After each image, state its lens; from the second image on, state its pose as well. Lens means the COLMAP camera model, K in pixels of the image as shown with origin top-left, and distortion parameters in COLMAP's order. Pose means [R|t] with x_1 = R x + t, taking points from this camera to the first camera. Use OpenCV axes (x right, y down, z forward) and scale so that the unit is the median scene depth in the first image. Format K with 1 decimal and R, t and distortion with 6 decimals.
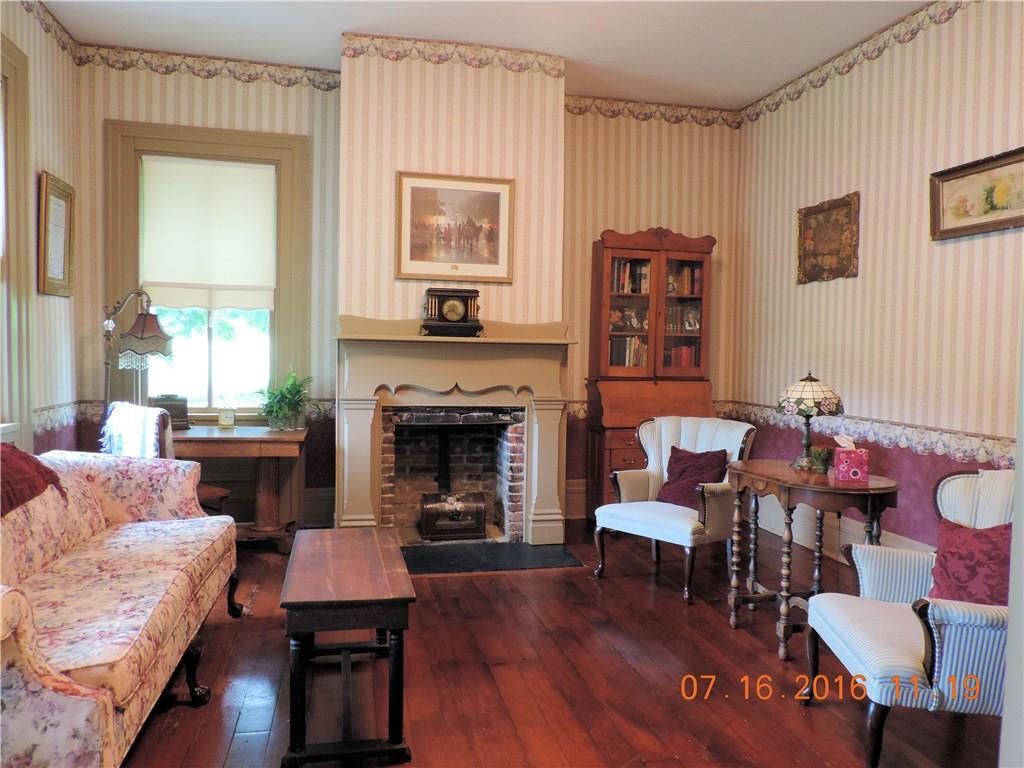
lens RADIAL K [[730.4, 0, 511.9], [0, 730.4, 381.3], [0, 0, 1]] dist [-0.020309, 0.022186]
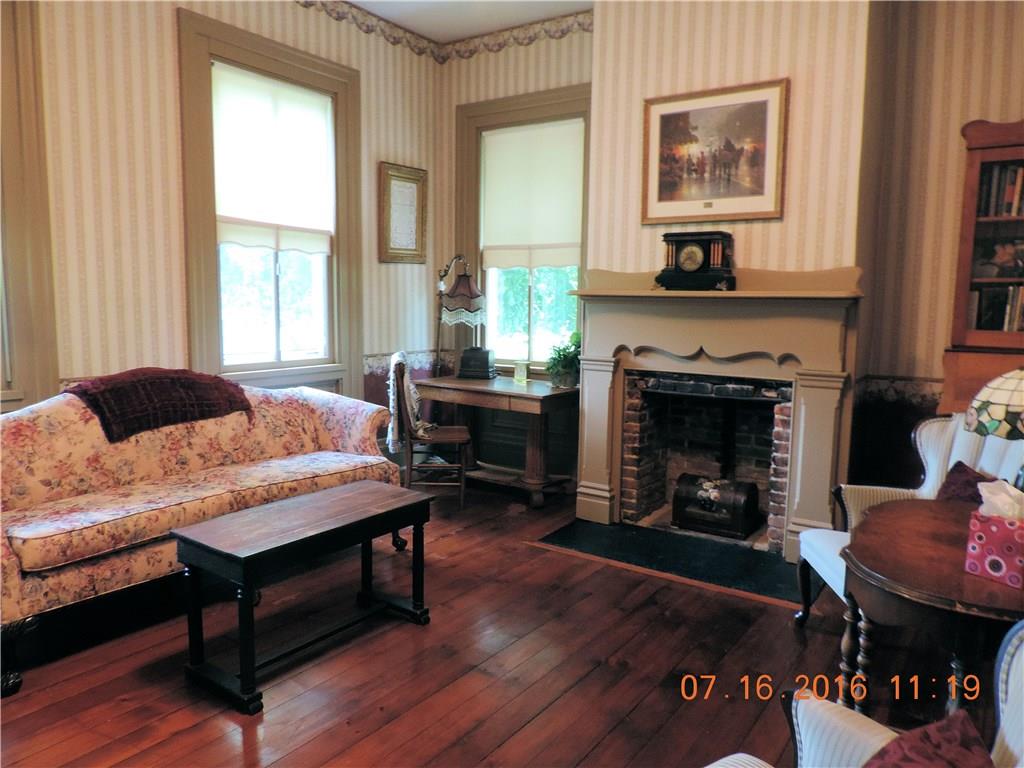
lens RADIAL K [[730.4, 0, 515.2], [0, 730.4, 382.3], [0, 0, 1]] dist [-0.020309, 0.022186]
pose [[0.671563, 0.074321, -0.737210, 0.392624], [-0.027764, 0.996782, 0.075198, -0.013462], [0.740427, -0.030033, 0.671466, 0.286277]]
